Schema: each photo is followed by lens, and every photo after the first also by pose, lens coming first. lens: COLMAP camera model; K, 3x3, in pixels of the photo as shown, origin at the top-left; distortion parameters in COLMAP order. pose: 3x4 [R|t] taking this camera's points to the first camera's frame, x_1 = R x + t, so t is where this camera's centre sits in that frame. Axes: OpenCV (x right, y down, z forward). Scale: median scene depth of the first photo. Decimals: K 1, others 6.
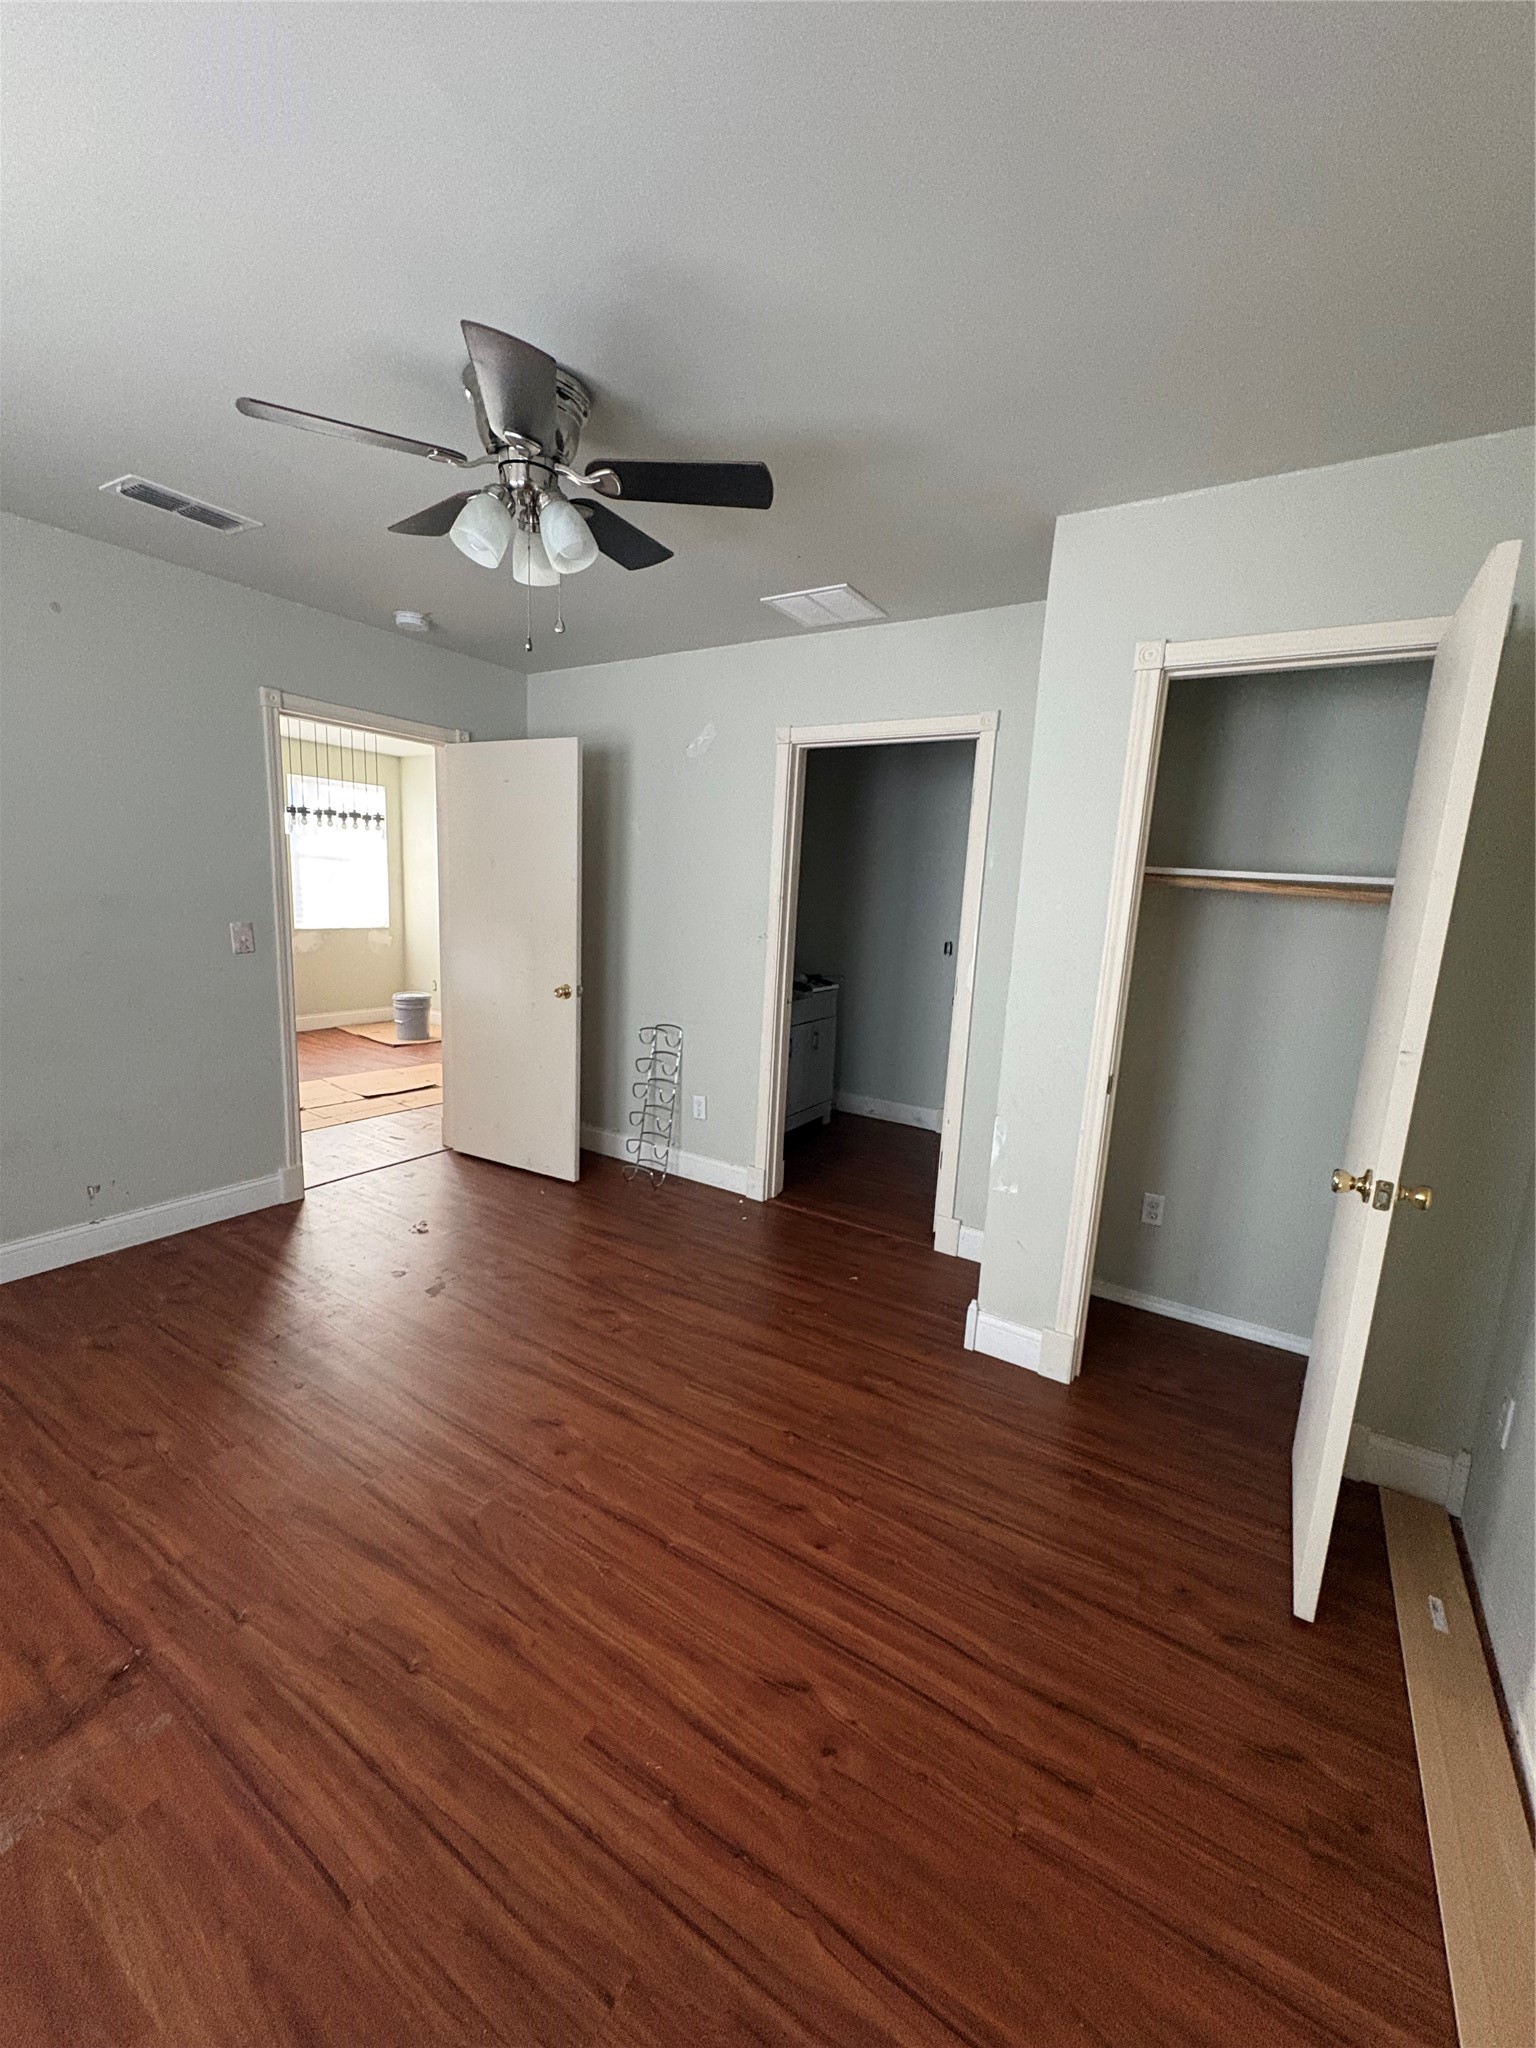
lens RADIAL K [[812.6, 0, 768.0], [0, 812.6, 1024.0], [0, 0, 1]] dist [0.001034, 0.000217]
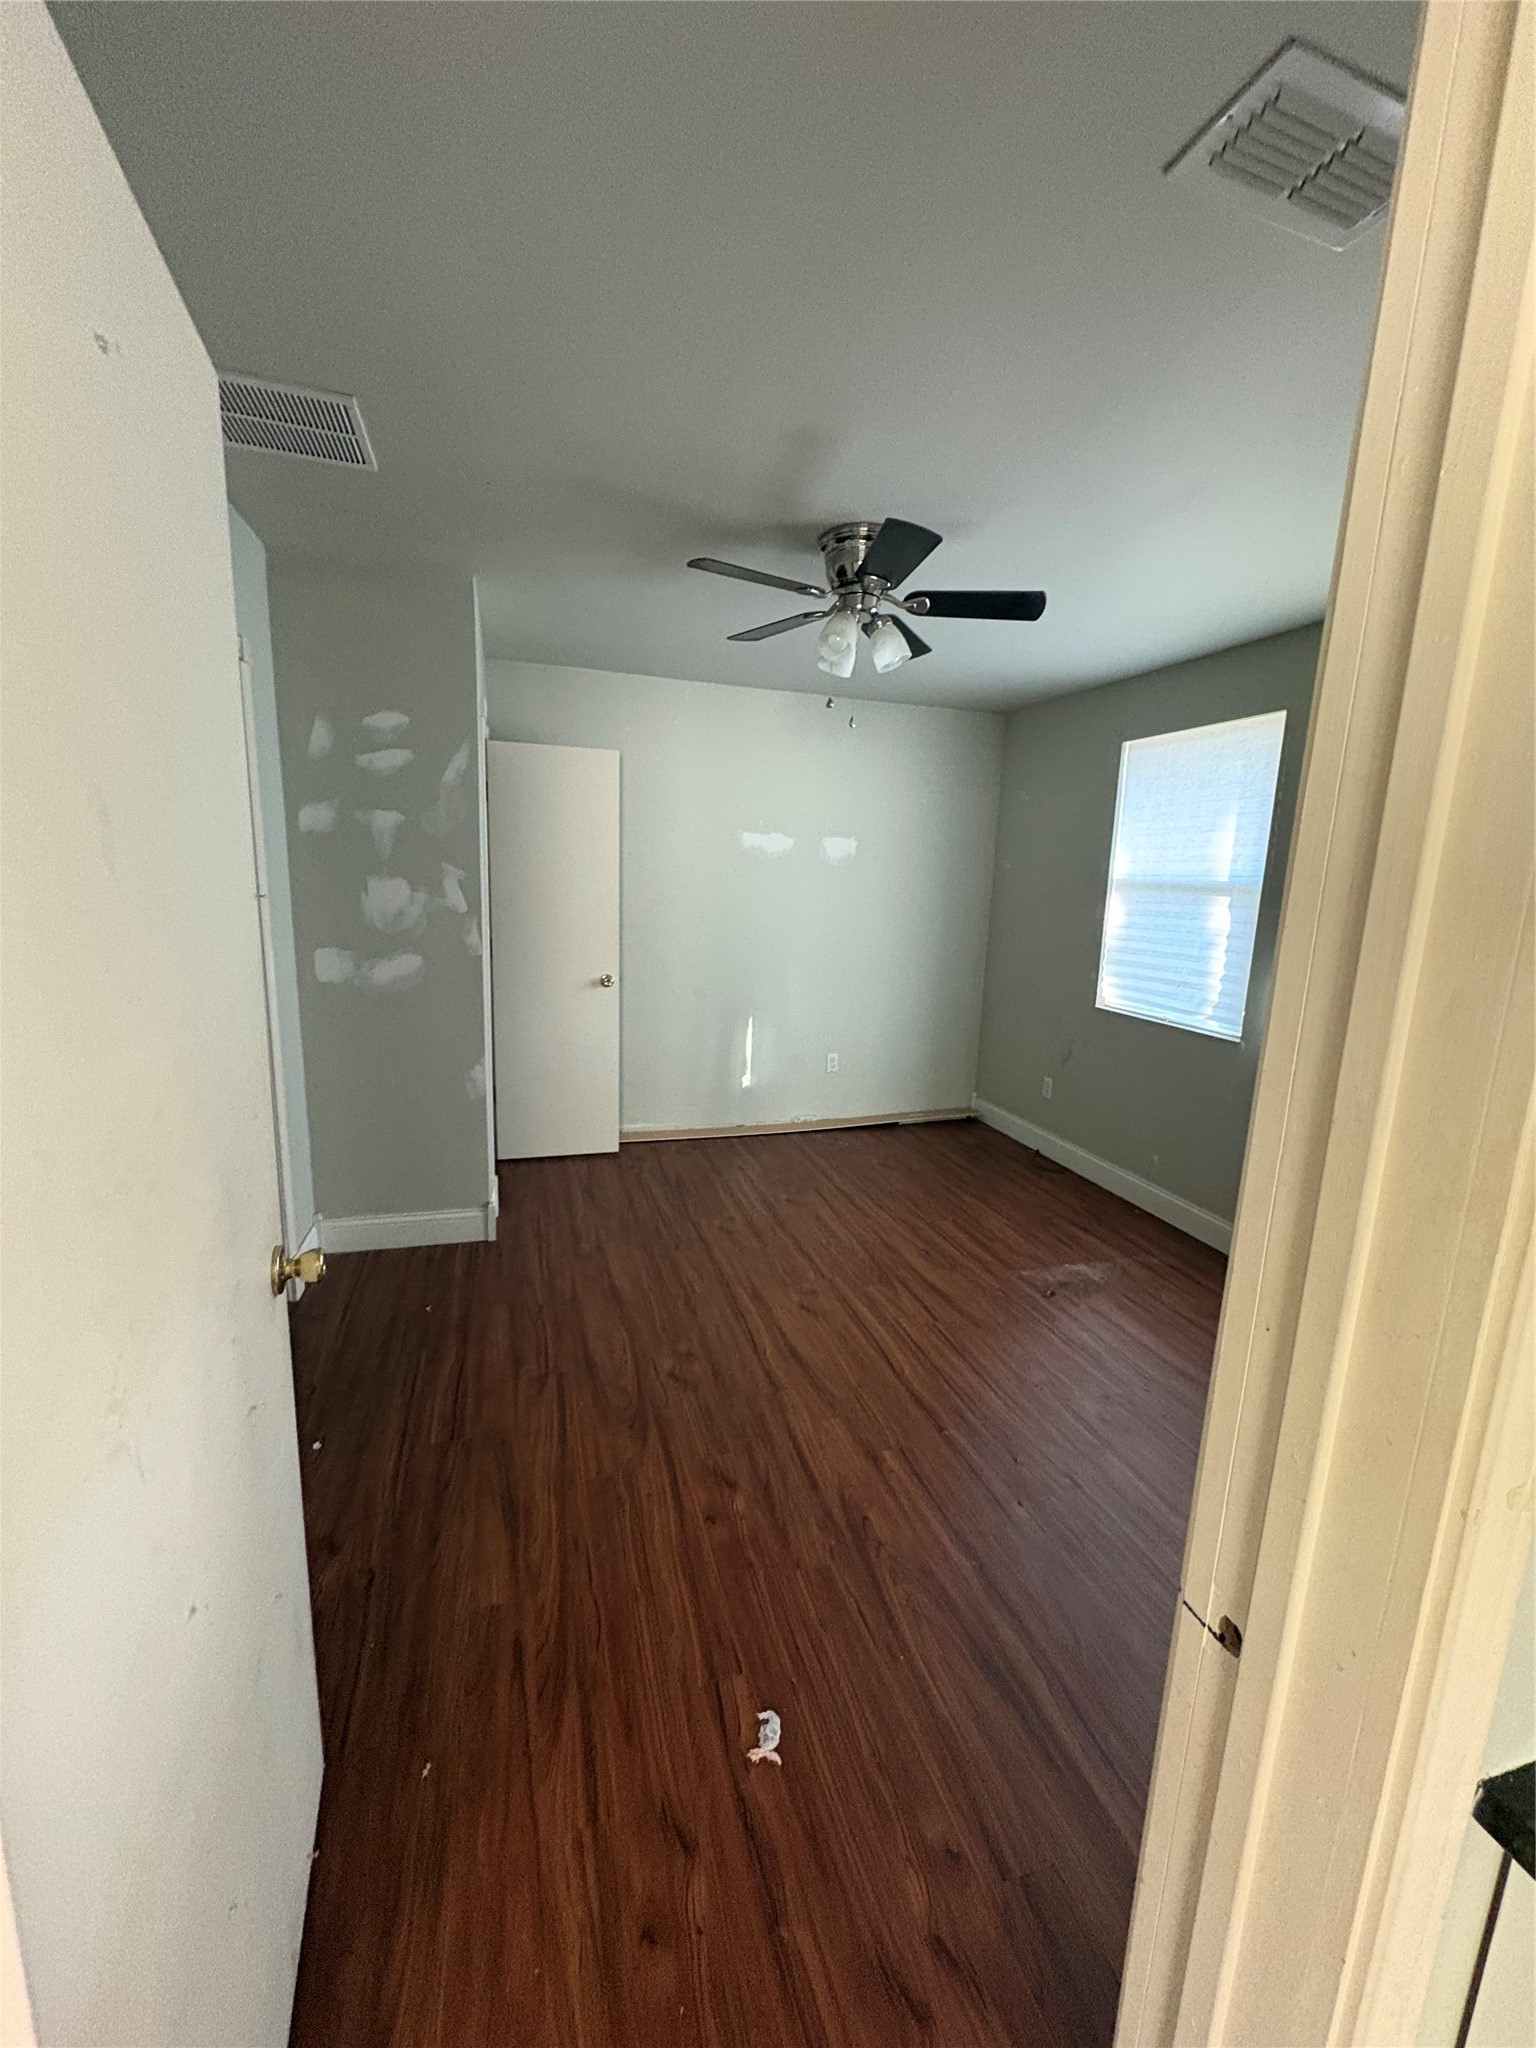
lens RADIAL K [[812.6, 0, 768.0], [0, 812.6, 1024.0], [0, 0, 1]] dist [0.001034, 0.000217]
pose [[-0.749288, -0.195496, 0.632731, -1.163024], [0.040866, 0.939965, 0.338816, -0.461993], [-0.660982, 0.279728, -0.696315, 2.206812]]
